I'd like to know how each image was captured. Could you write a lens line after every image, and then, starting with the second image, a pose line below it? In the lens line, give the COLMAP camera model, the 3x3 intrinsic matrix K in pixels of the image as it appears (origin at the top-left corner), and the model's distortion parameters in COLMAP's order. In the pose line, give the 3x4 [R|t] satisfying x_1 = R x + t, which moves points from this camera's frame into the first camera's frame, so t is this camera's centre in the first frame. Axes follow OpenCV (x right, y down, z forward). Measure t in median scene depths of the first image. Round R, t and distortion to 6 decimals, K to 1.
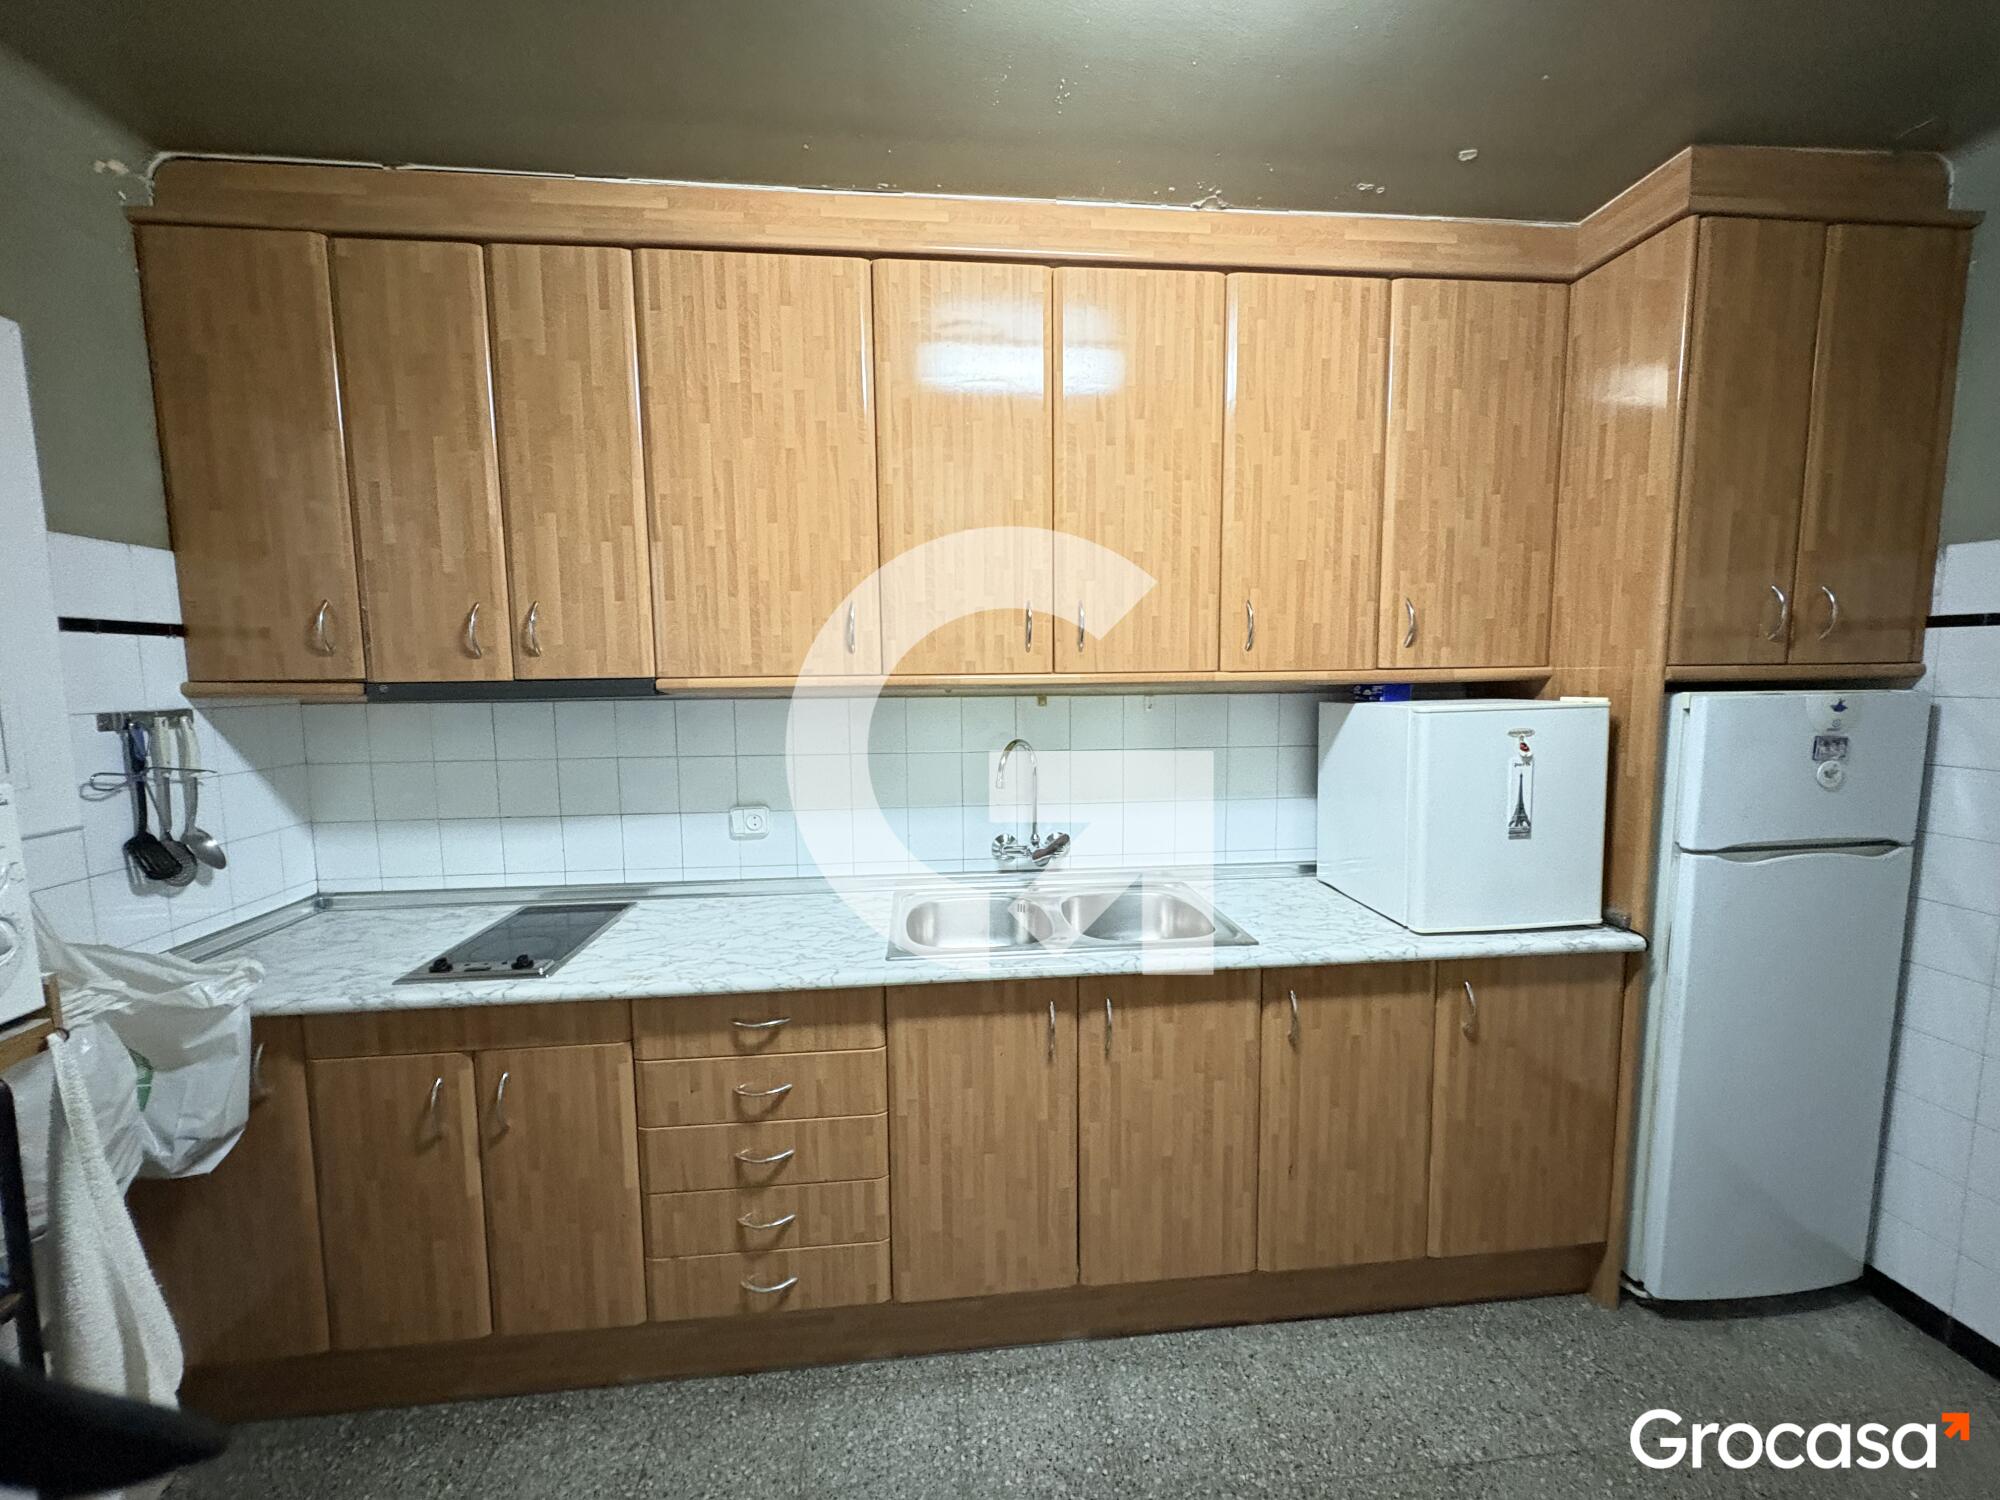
lens RADIAL K [[798.7, 0, 997.1], [0, 798.7, 749.9], [0, 0, 1]] dist [0.000534, 0.000338]
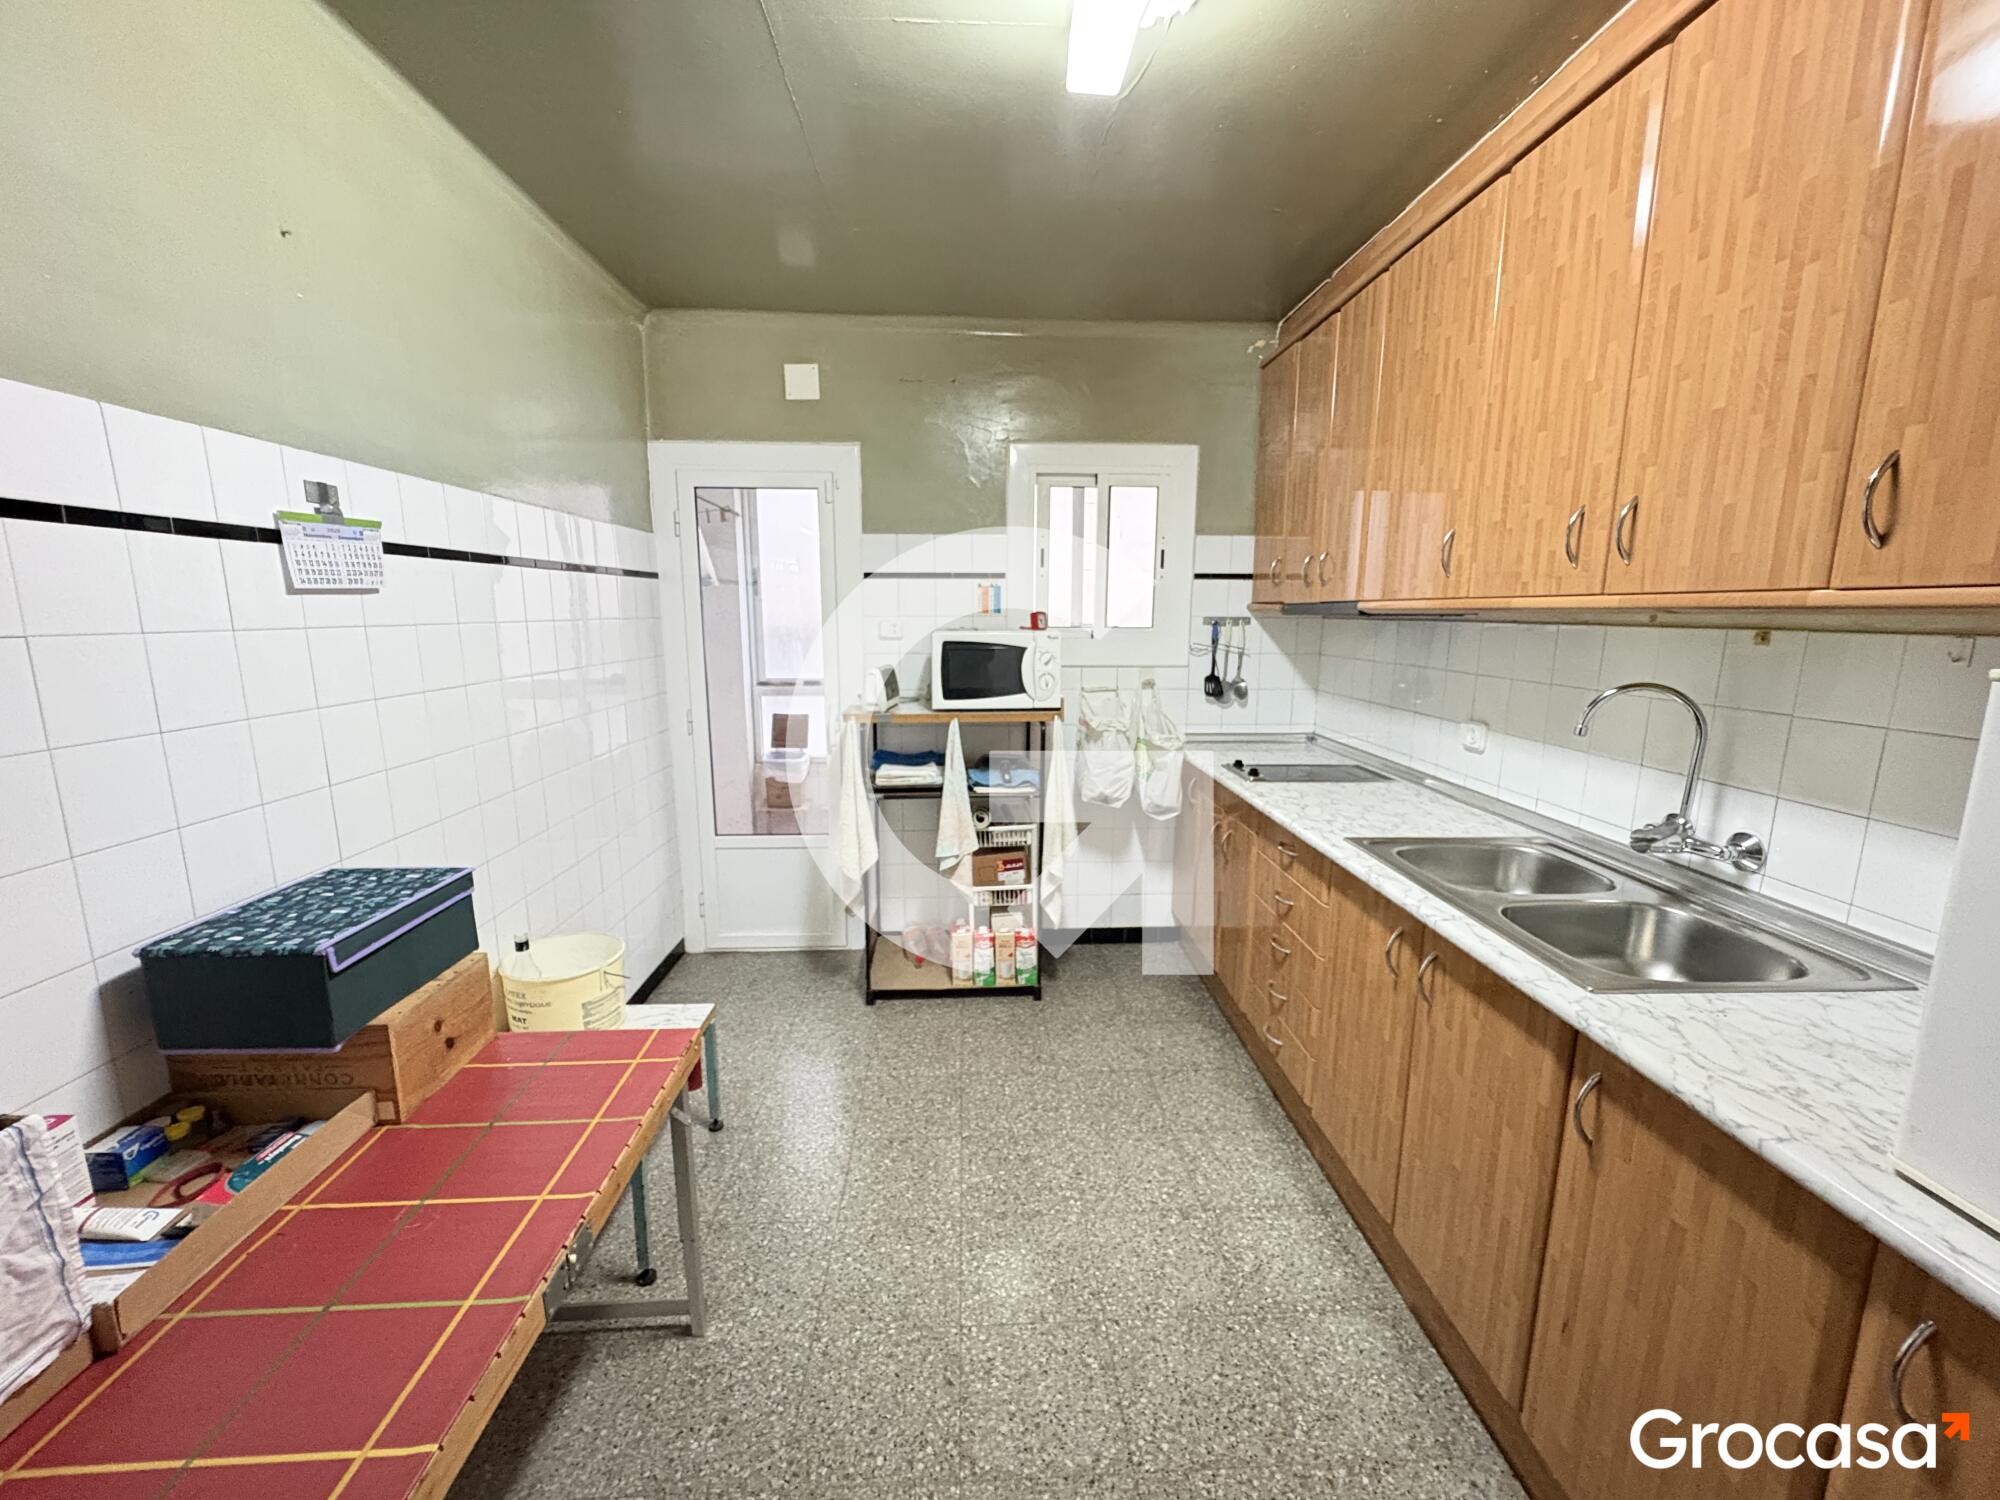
lens RADIAL K [[798.7, 0, 997.1], [0, 798.7, 749.9], [0, 0, 1]] dist [0.000534, 0.000338]
pose [[-0.065162, 0.181105, -0.981303, 0.983304], [-0.104802, 0.976712, 0.187217, -0.033851], [0.992356, 0.115042, -0.044664, 0.495322]]
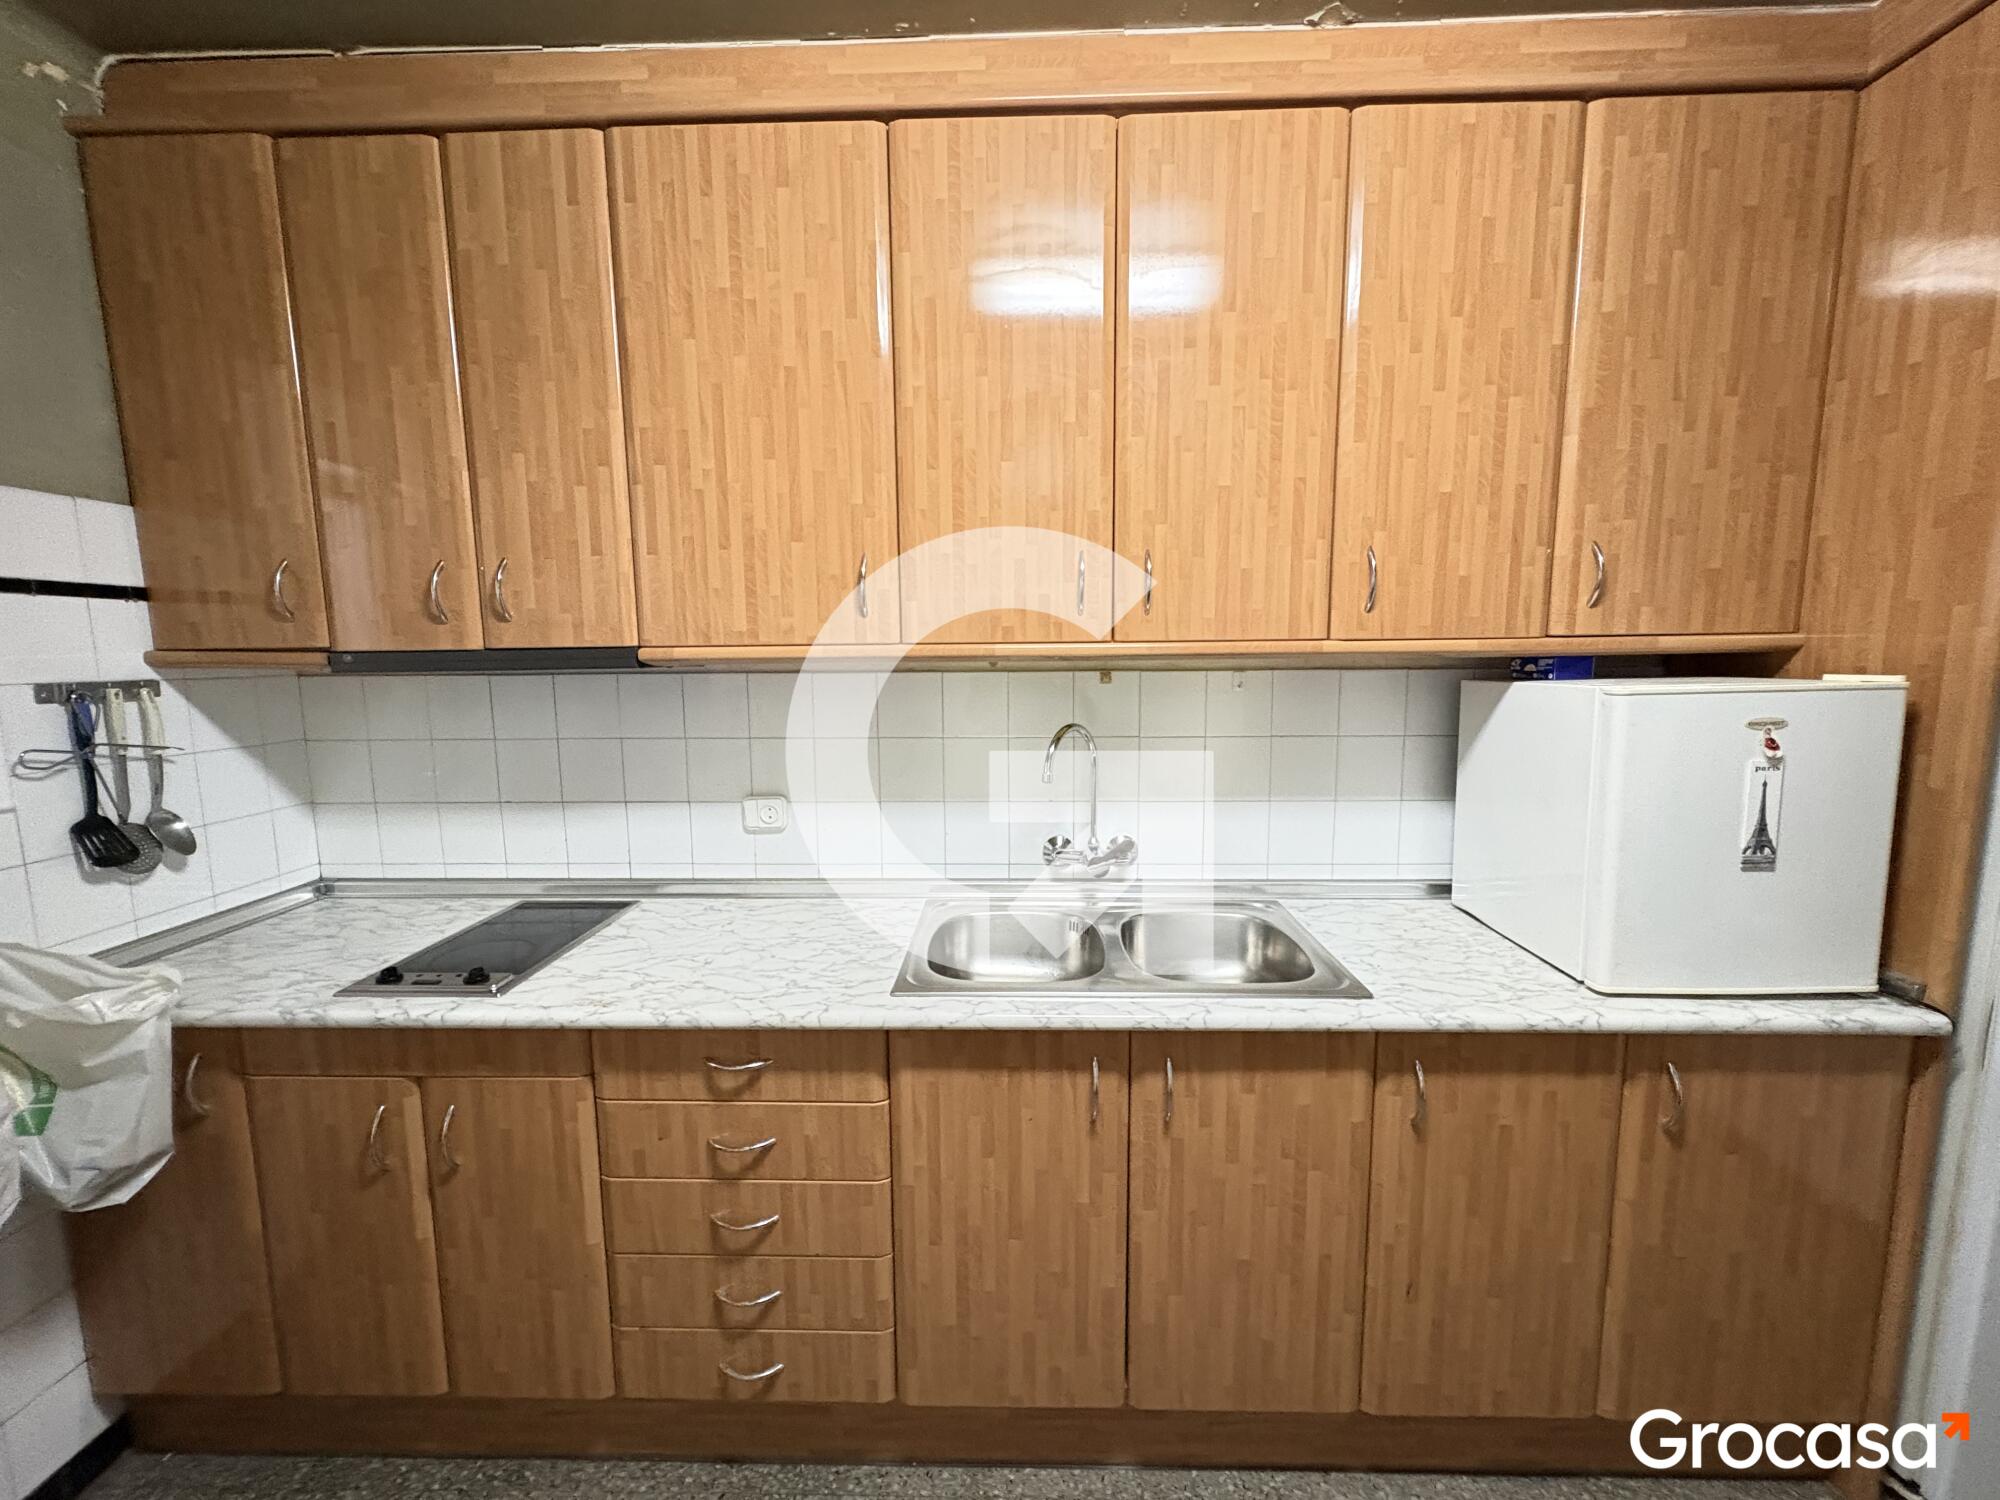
lens RADIAL K [[798.7, 0, 997.1], [0, 798.7, 749.9], [0, 0, 1]] dist [0.000534, 0.000338]
pose [[0.992021, 0.016690, -0.124964, 0.062238], [-0.013348, 0.999532, 0.027531, -0.008970], [0.125365, -0.025643, 0.991779, 0.203443]]
